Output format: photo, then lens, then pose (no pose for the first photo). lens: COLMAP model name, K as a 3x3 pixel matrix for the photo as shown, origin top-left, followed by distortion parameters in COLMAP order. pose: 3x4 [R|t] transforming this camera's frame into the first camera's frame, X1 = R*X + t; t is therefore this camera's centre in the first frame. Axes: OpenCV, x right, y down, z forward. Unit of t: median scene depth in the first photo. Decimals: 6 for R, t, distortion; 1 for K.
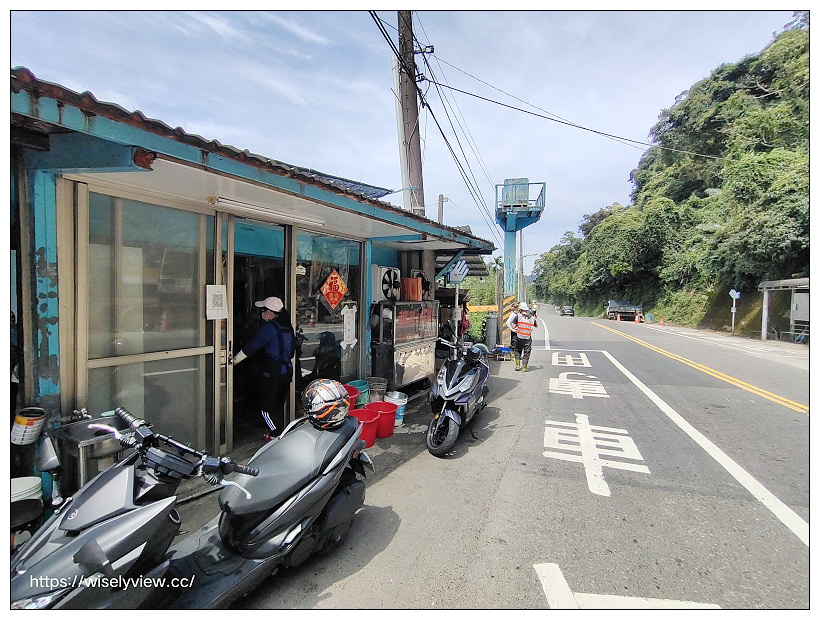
lens RADIAL K [[360.7, 0, 412.1], [0, 360.7, 296.4], [0, 0, 1]] dist [-0.002090, -0.000068]
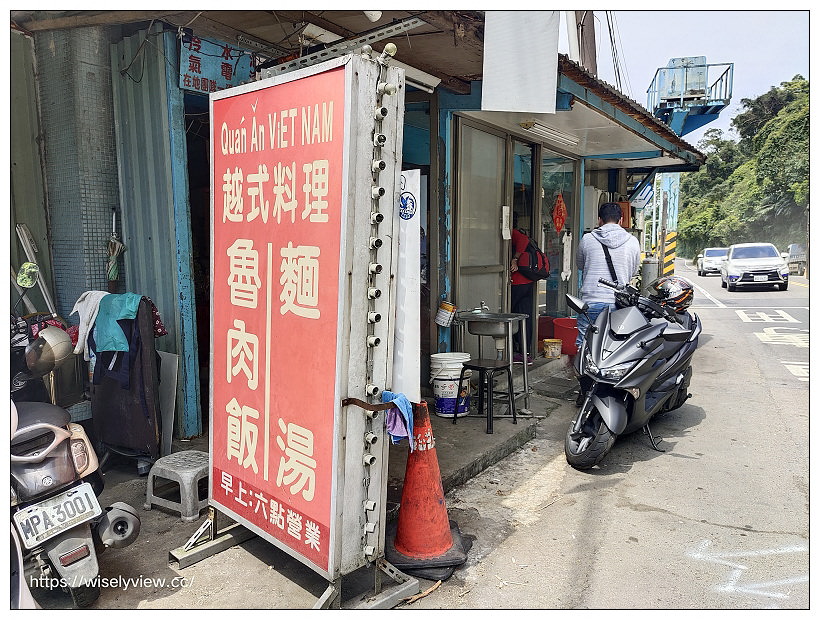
lens RADIAL K [[604.5, 0, 410.0], [0, 604.5, 310.0], [0, 0, 1]] dist [0.004128, -0.005175]
pose [[0.998936, -0.018659, -0.042186, -0.453362], [0.022775, 0.994799, 0.099277, 0.051932], [0.040114, -0.100132, 0.994165, -0.477365]]
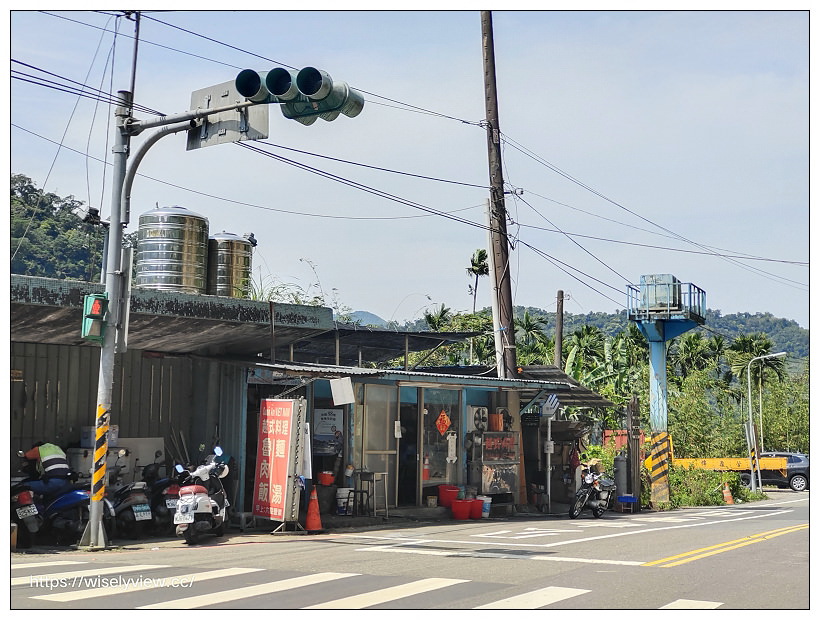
lens RADIAL K [[1170.2, 0, 410.0], [0, 1170.2, 310.0], [0, 0, 1]] dist [0.168548, 0.003918]
pose [[0.988026, -0.019652, -0.153034, 0.363528], [0.001855, 0.993296, -0.115582, 0.068697], [0.154279, 0.113914, 0.981438, -3.432573]]
